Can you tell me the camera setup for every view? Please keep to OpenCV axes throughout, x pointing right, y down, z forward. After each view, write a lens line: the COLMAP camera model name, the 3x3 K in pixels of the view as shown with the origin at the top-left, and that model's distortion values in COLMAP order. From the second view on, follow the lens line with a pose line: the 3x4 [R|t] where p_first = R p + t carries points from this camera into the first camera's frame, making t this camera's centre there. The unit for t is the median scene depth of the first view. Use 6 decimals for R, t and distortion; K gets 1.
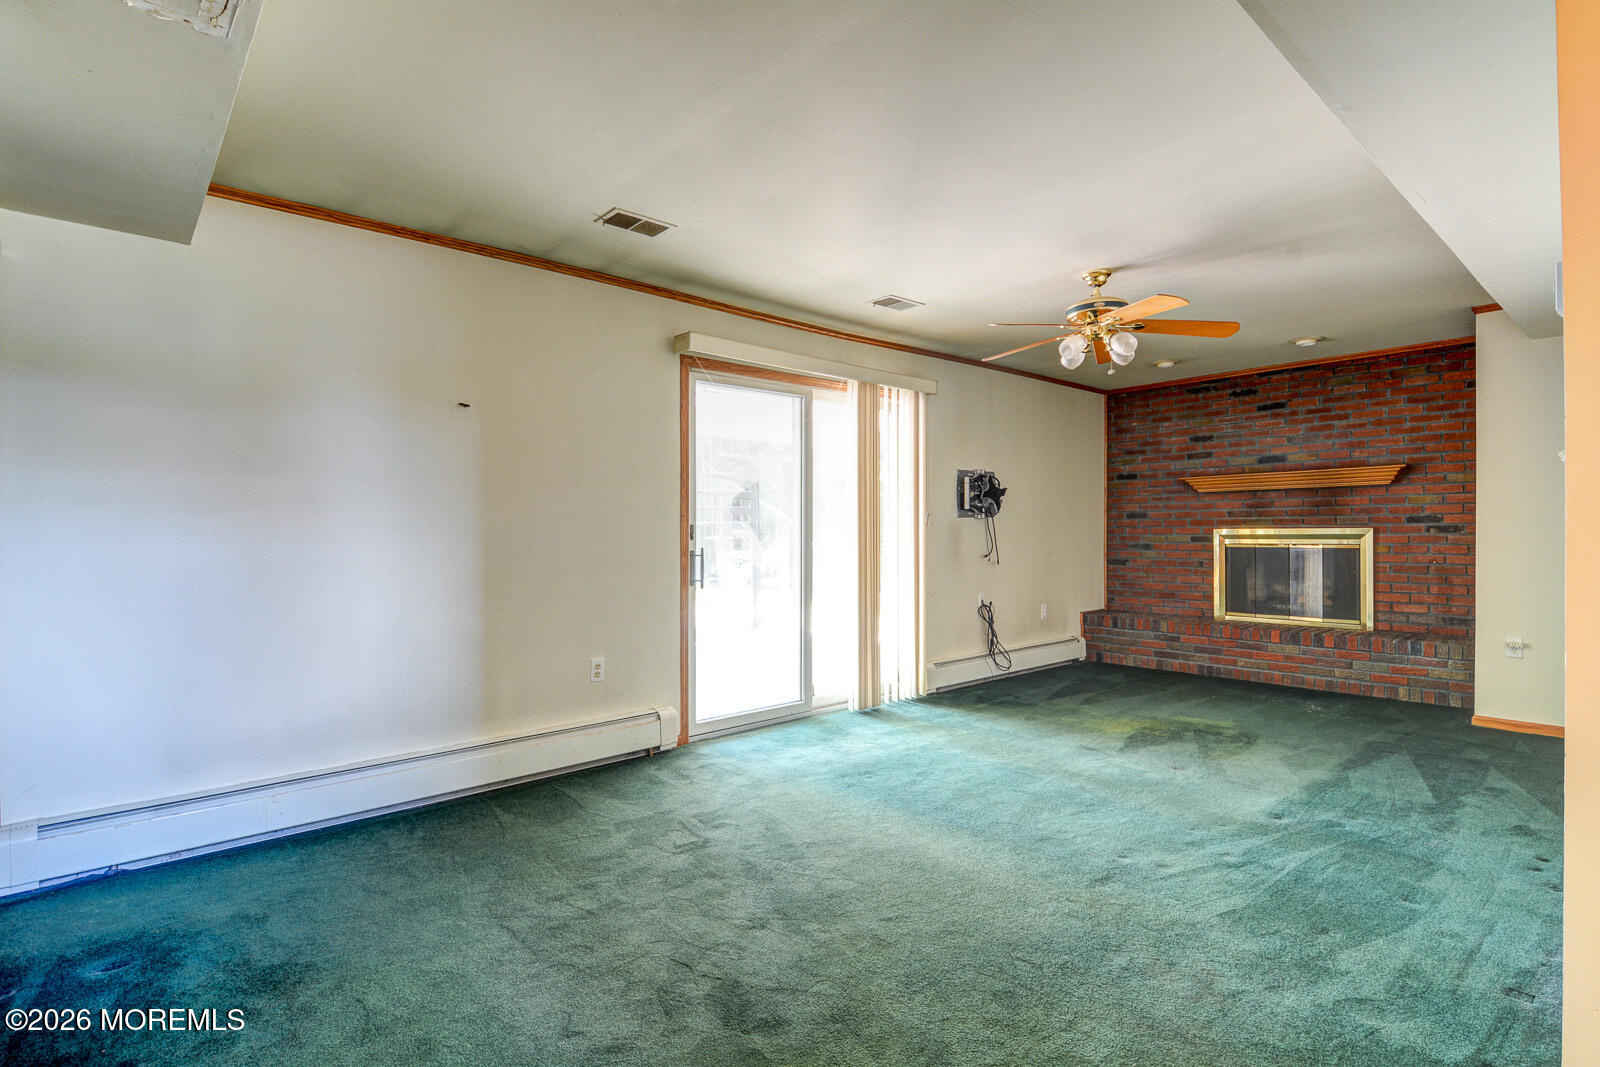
lens RADIAL K [[801.1, 0, 779.9], [0, 801.1, 536.2], [0, 0, 1]] dist [-0.003644, -0.000219]
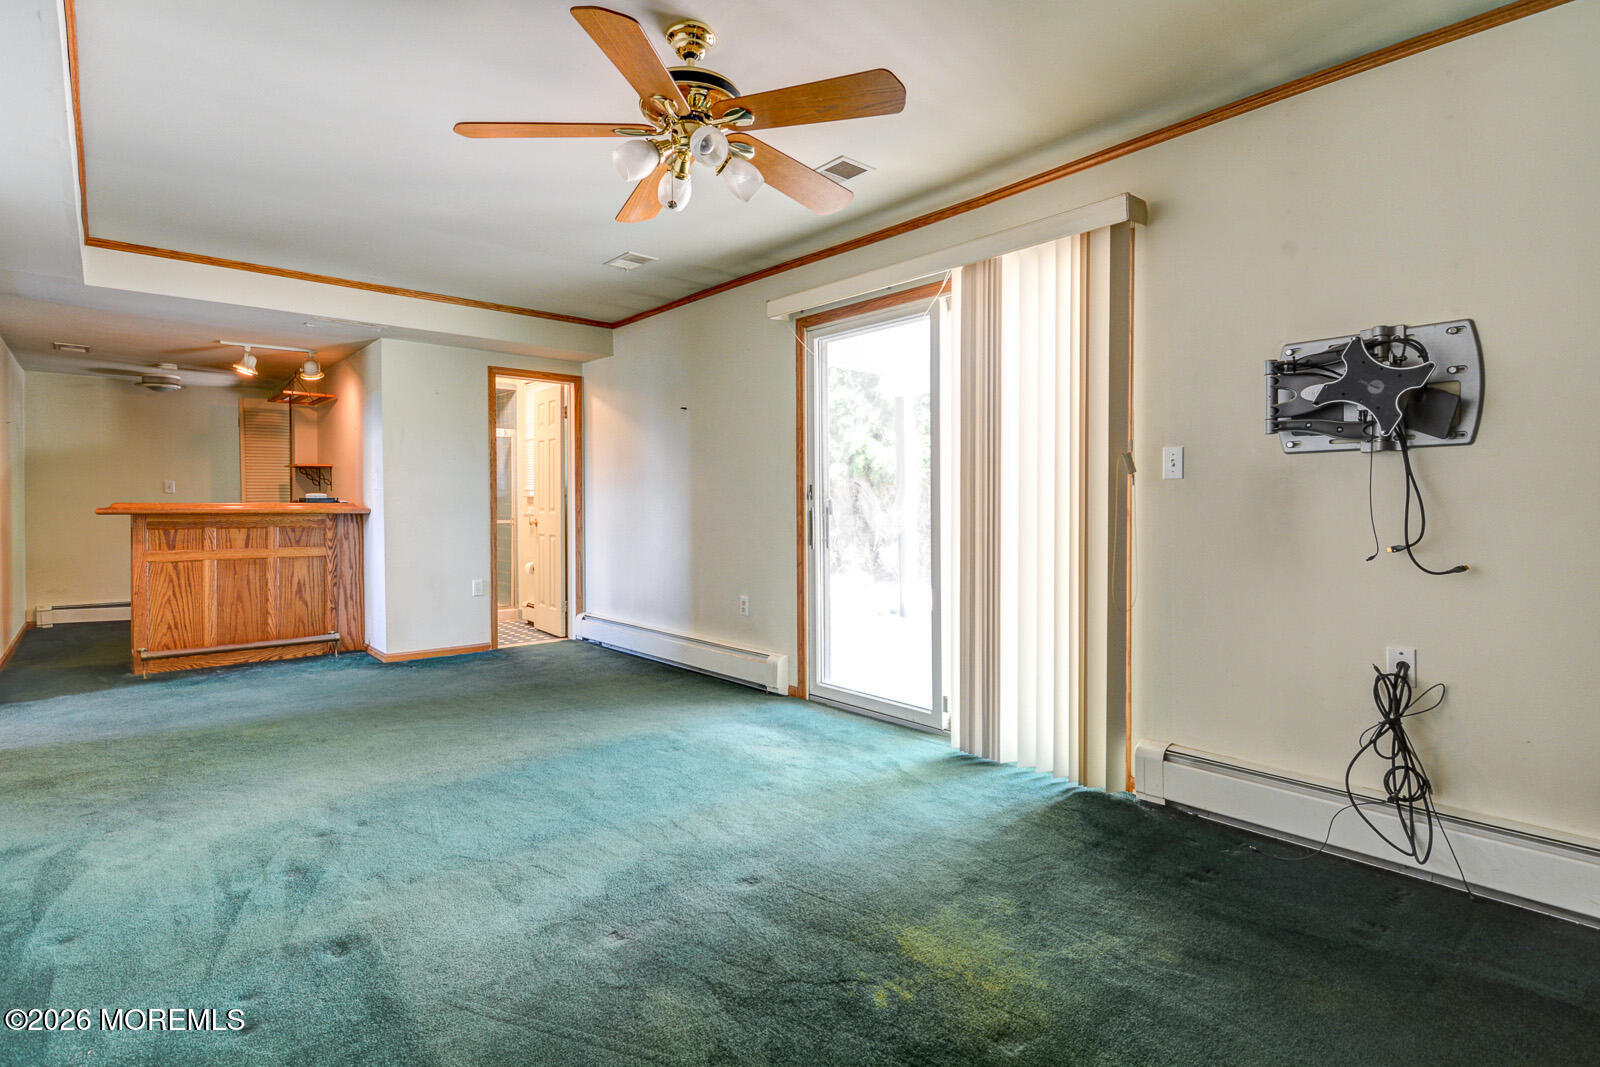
lens RADIAL K [[781.8, 0, 798.2], [0, 781.8, 511.3], [0, 0, 1]] dist [-0.000348, 0.000337]
pose [[0.002524, 0.018608, -0.999824, 0.871135], [-0.000410, 0.999827, 0.018607, 0.000737], [0.999997, 0.000363, 0.002532, 0.981193]]
